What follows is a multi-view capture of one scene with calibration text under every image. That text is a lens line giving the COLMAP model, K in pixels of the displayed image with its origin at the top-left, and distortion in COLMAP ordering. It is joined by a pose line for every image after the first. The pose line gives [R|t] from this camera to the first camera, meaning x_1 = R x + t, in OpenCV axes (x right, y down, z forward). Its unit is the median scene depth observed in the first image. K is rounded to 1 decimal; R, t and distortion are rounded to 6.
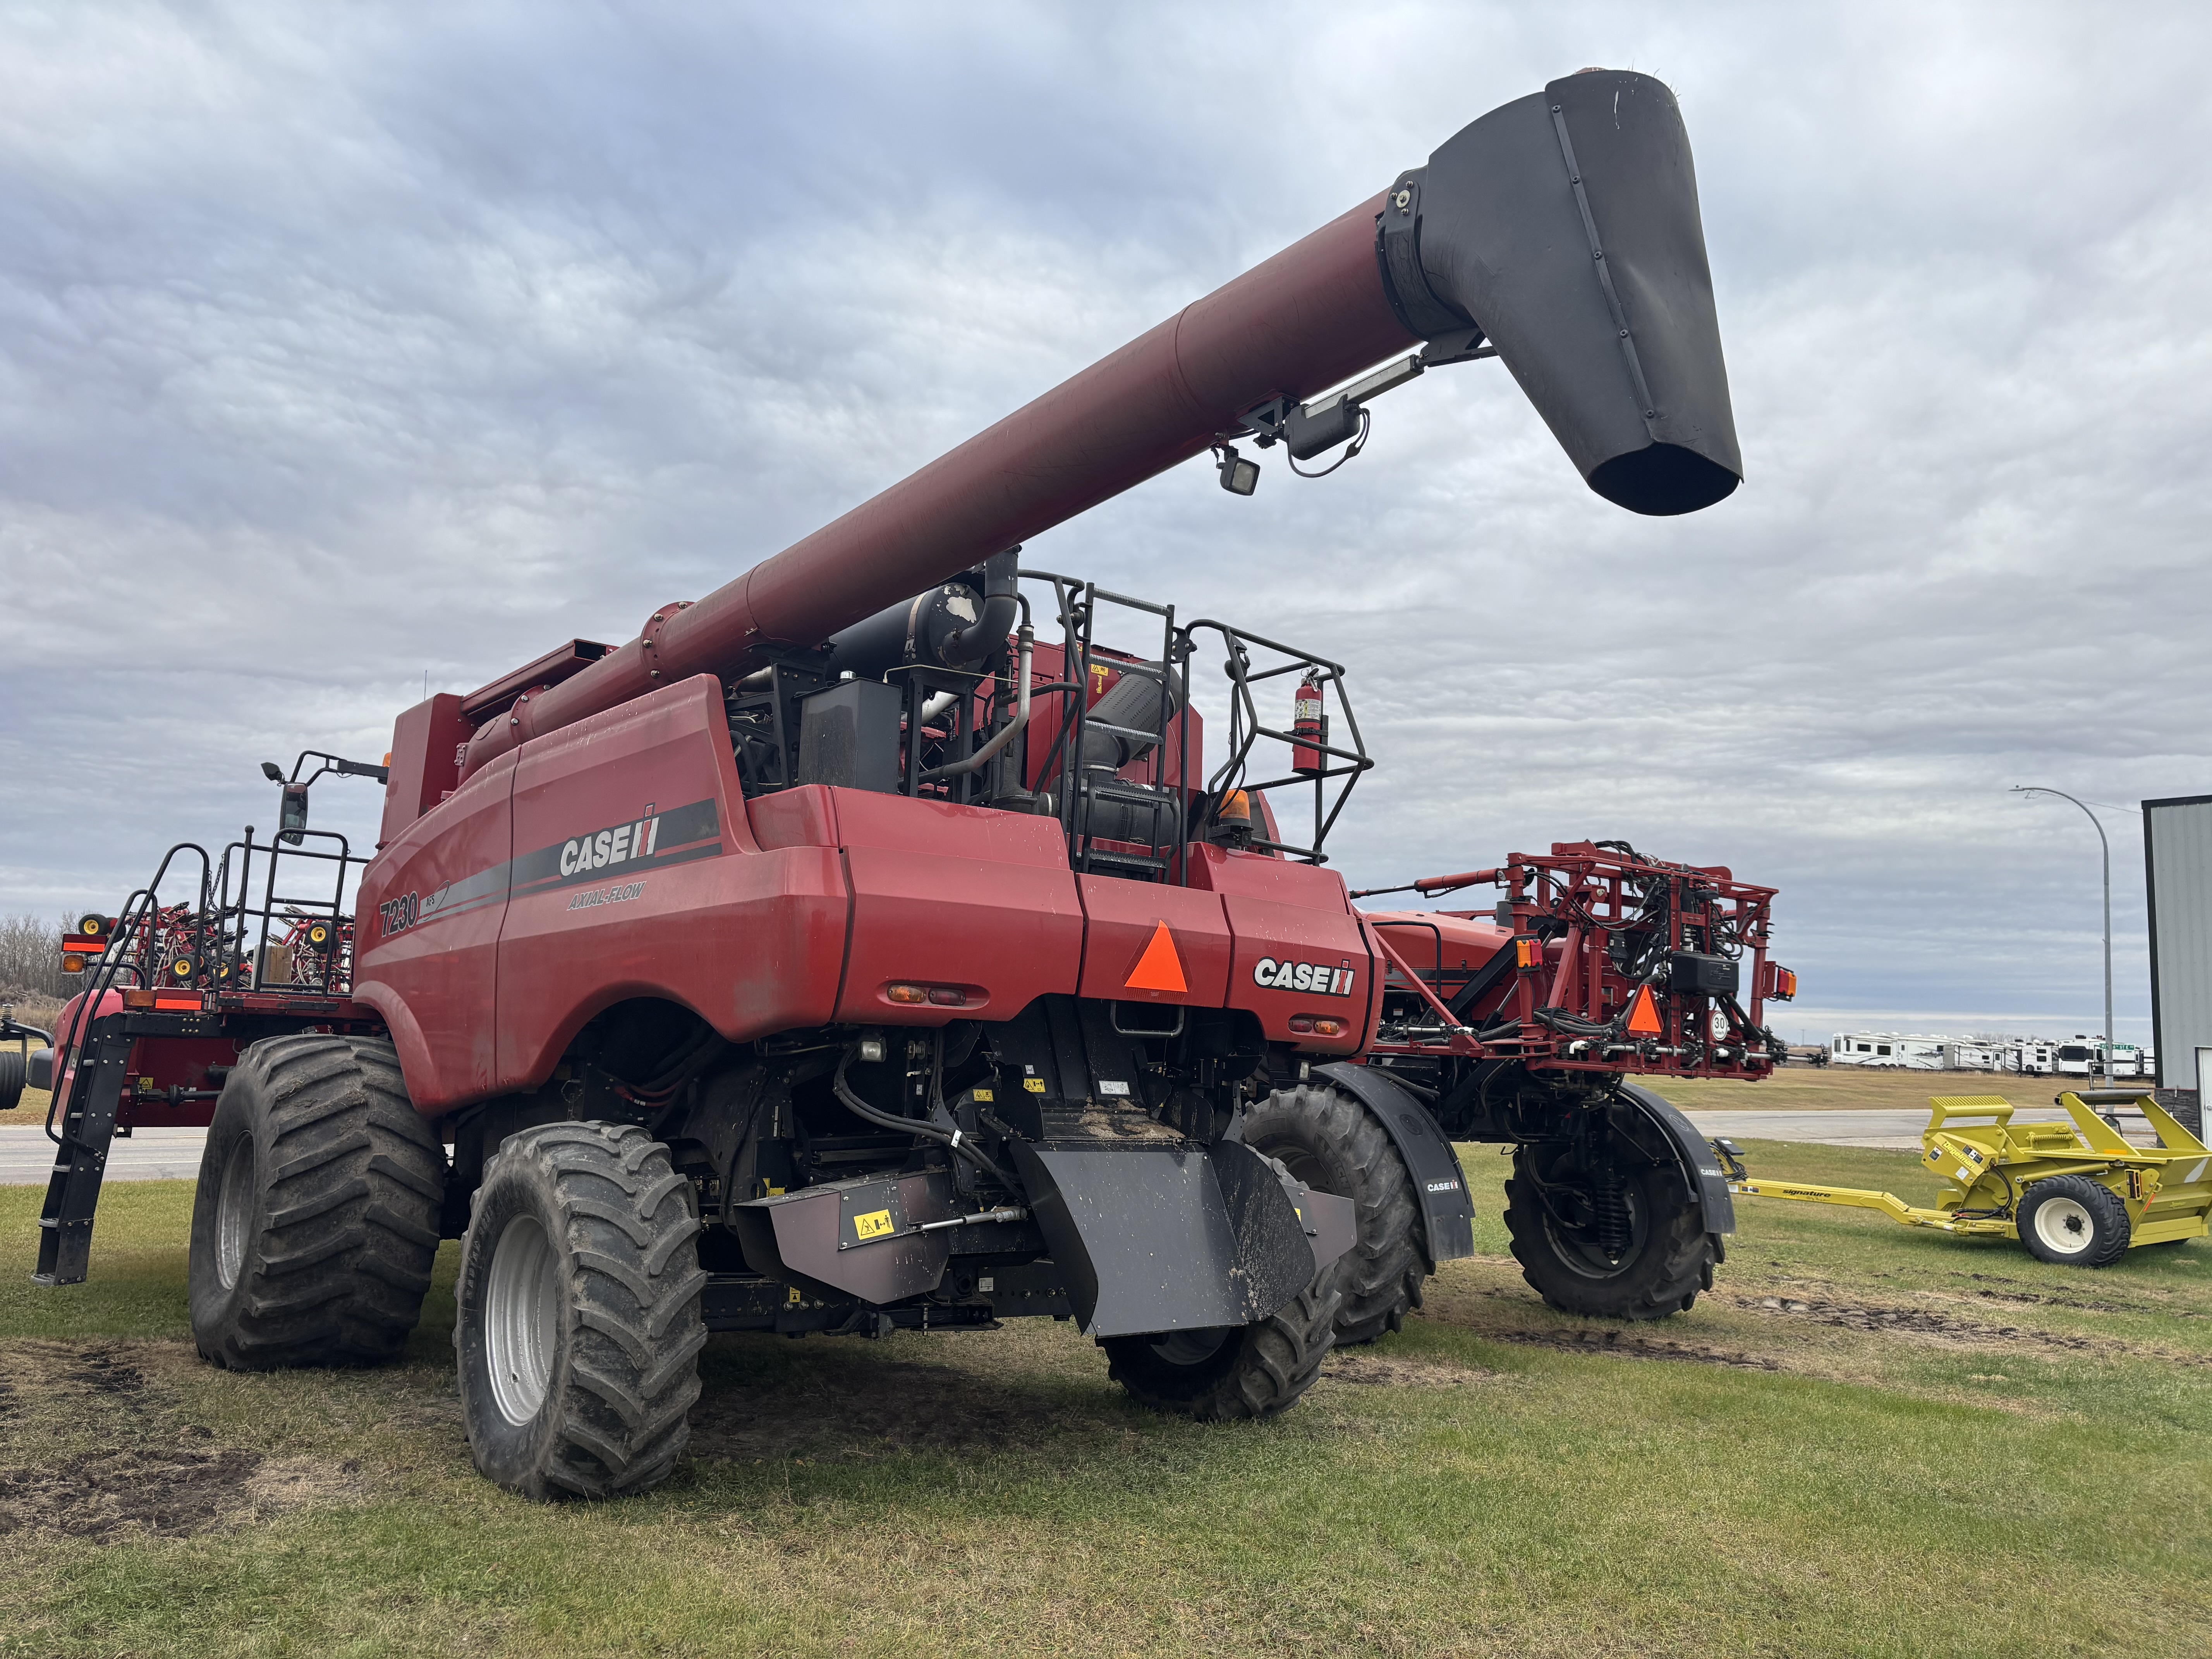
lens RADIAL K [[1668.9, 0, 1106.0], [0, 1668.9, 829.5], [0, 0, 1]] dist [0.104681, -0.097758]
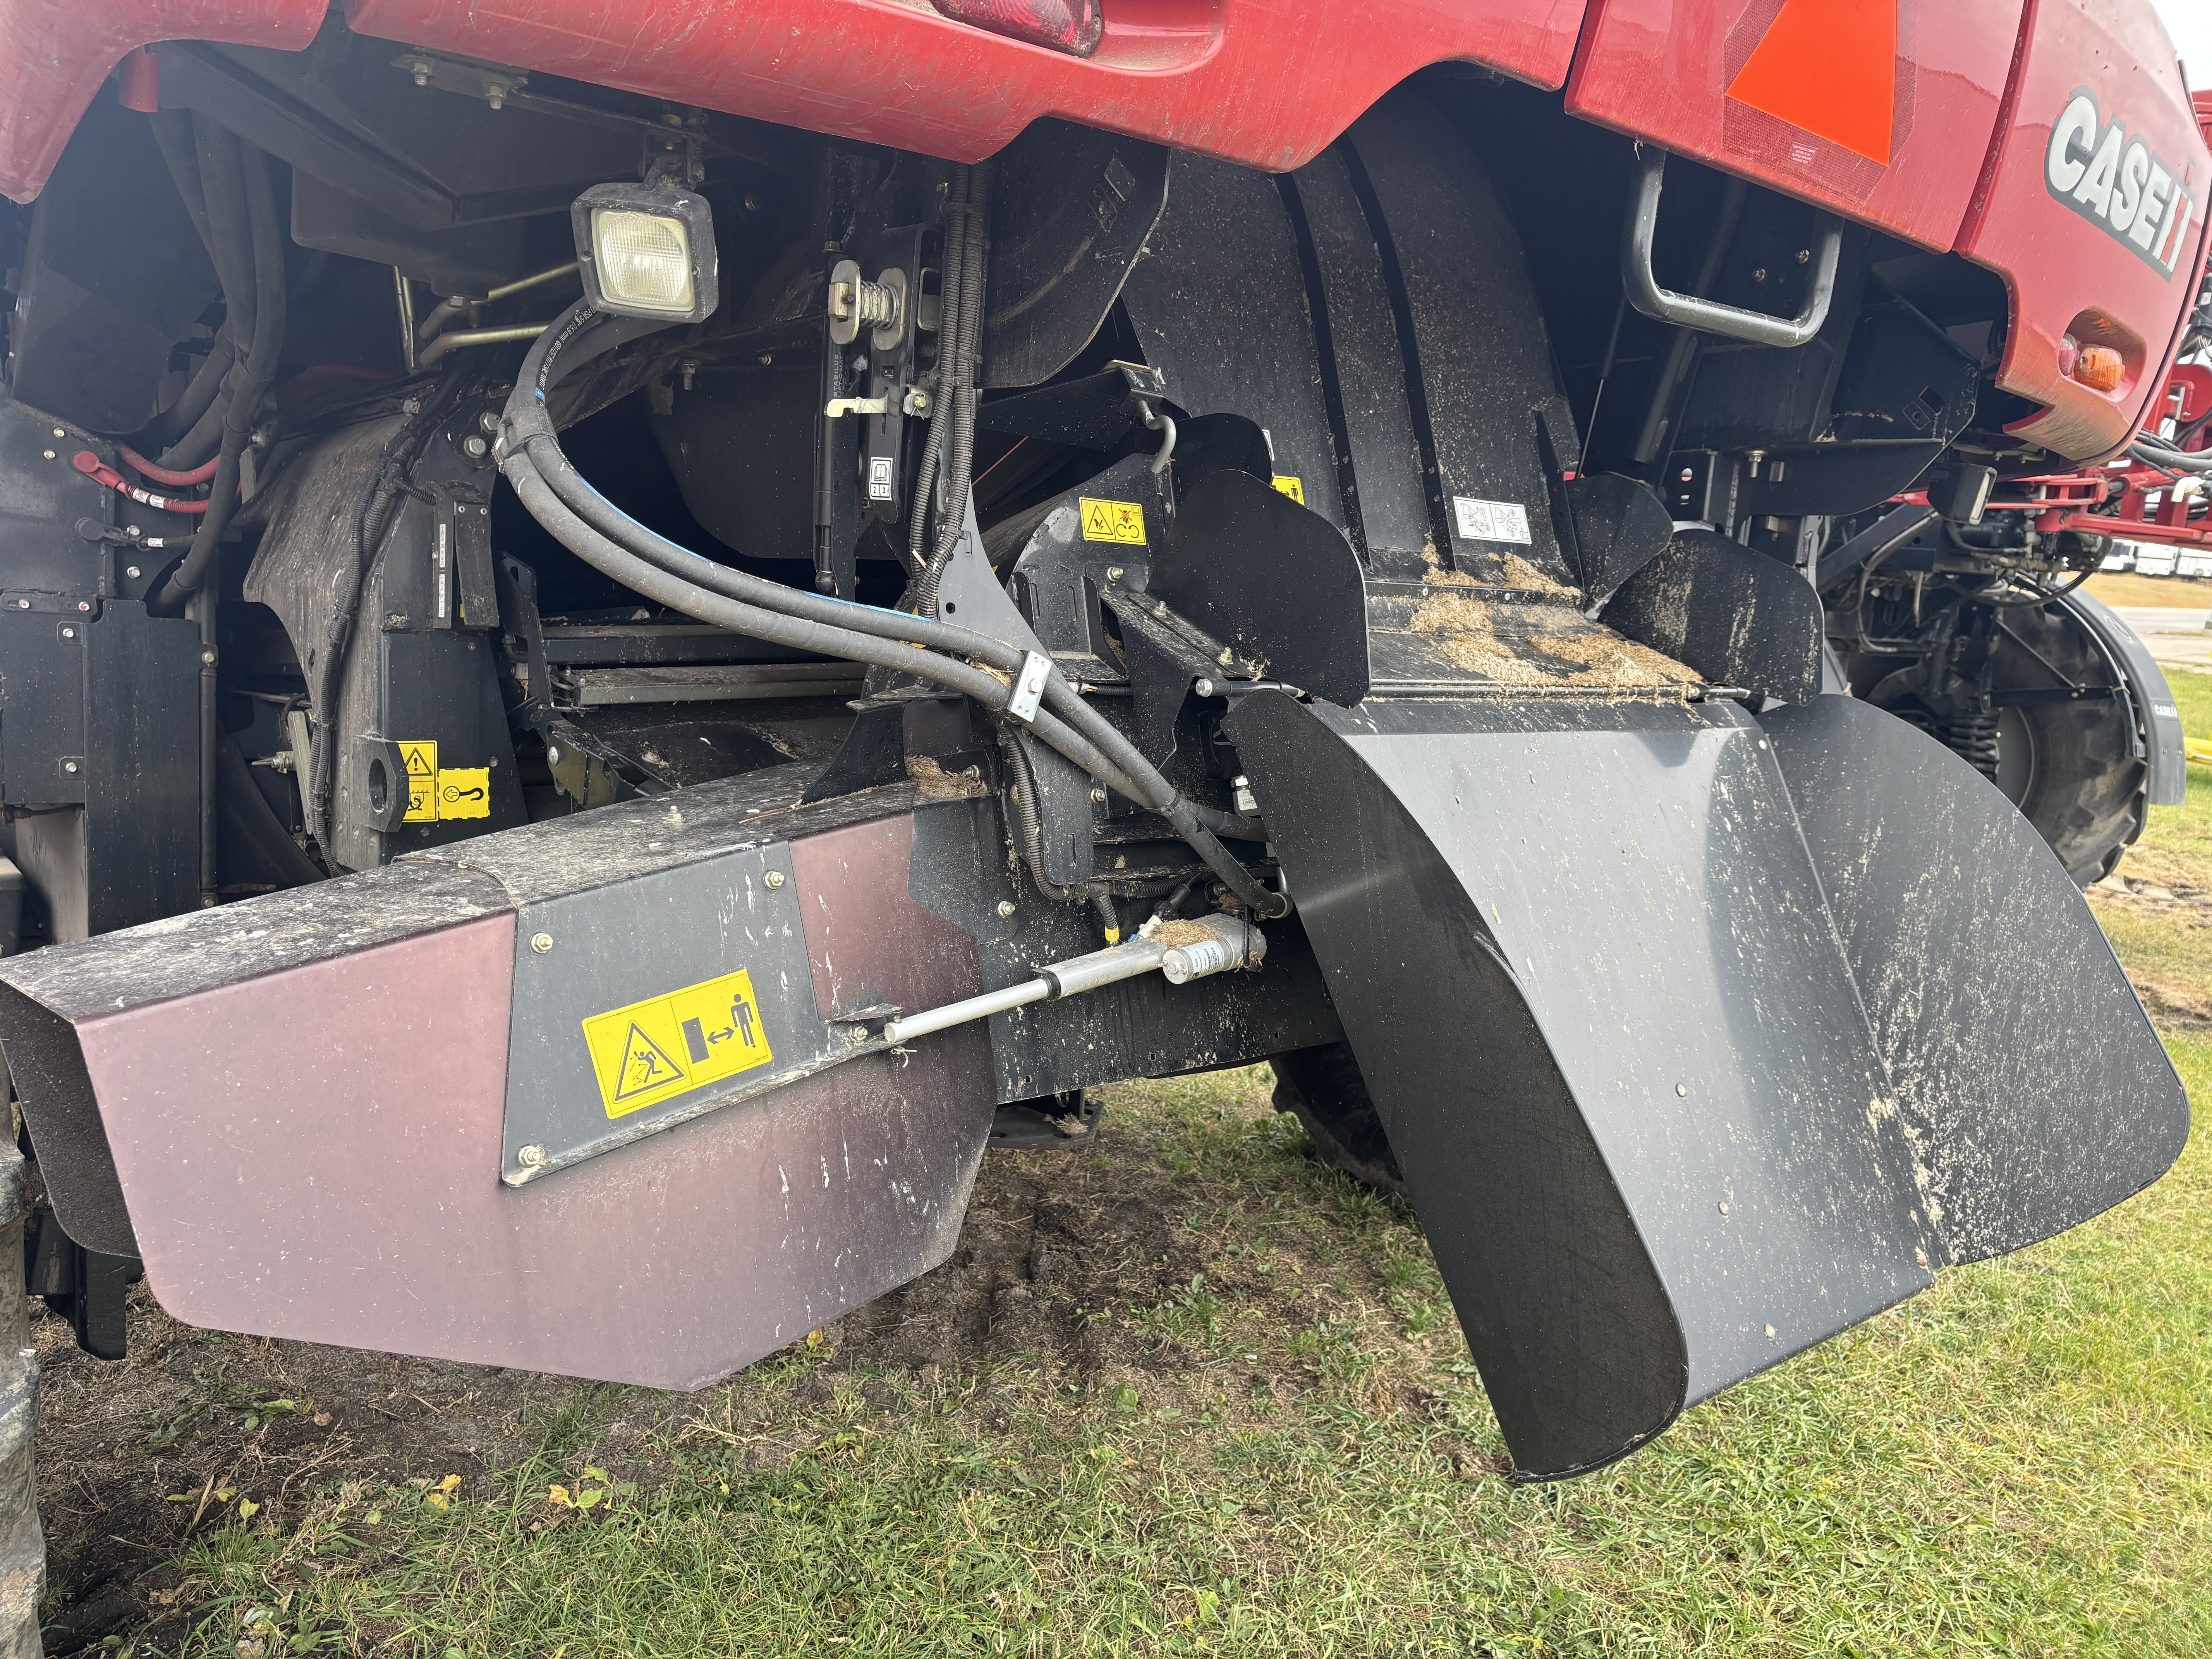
lens RADIAL K [[1668.9, 0, 1106.0], [0, 1668.9, 829.5], [0, 0, 1]] dist [0.104681, -0.097758]
pose [[0.998906, 0.043221, 0.017853, -0.074916], [-0.046639, 0.948594, 0.313040, 0.116529], [-0.003405, -0.313531, 0.949572, 0.696167]]
